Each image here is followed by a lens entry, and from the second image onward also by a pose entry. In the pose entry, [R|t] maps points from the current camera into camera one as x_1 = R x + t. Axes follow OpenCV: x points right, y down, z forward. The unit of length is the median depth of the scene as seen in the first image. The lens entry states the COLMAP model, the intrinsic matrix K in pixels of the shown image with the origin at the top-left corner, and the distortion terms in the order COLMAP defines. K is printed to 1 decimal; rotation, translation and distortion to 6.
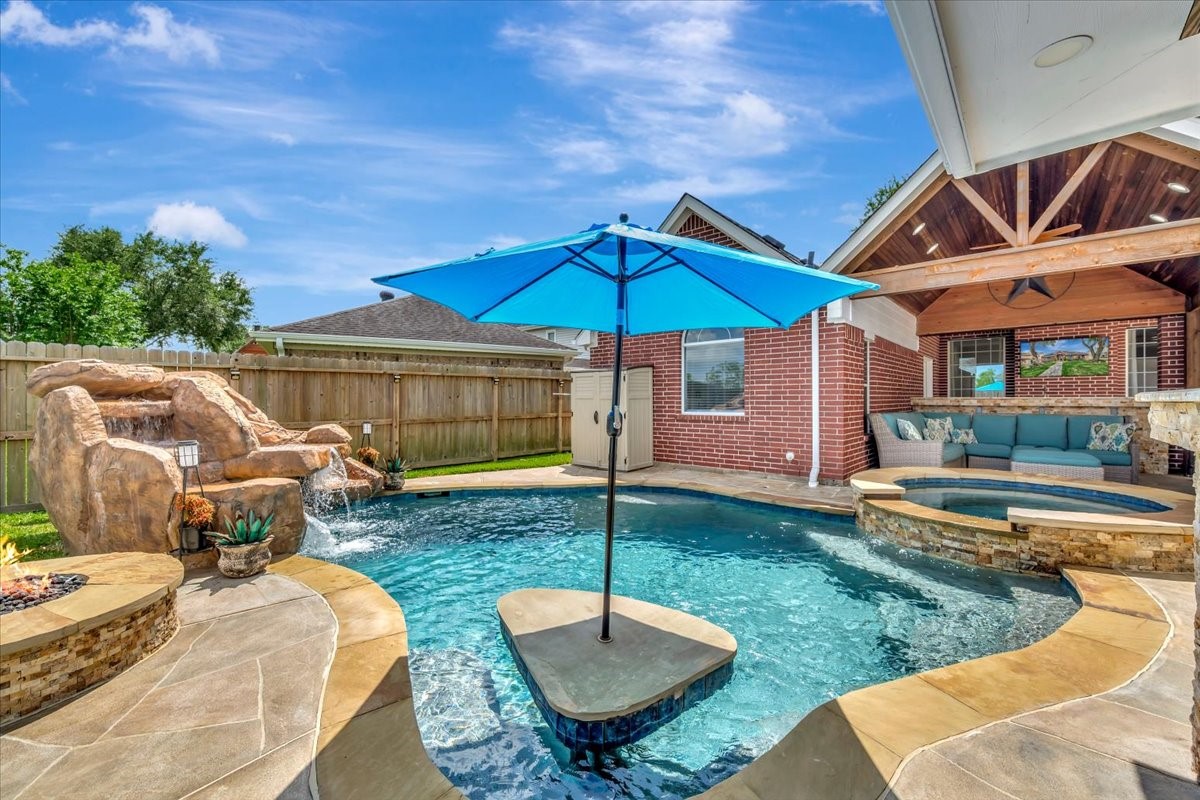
lens RADIAL K [[475.6, 0, 596.2], [0, 475.6, 399.7], [0, 0, 1]] dist [-0.001331, 0.000100]
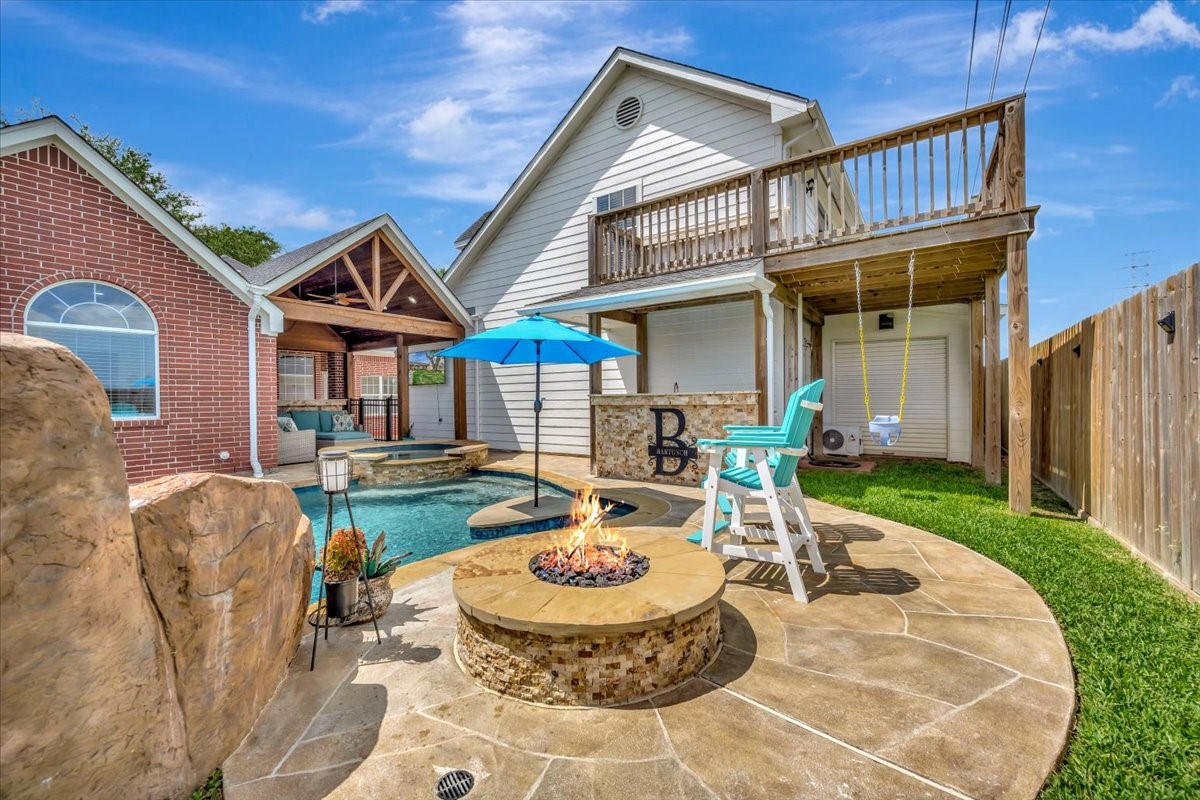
lens RADIAL K [[475.6, 0, 596.2], [0, 475.6, 399.7], [0, 0, 1]] dist [-0.001331, 0.000100]
pose [[-0.128815, 0.001556, 0.991667, -0.717034], [0.008740, 0.999962, -0.000434, 0.005186], [-0.991630, 0.008611, -0.128824, 0.328788]]
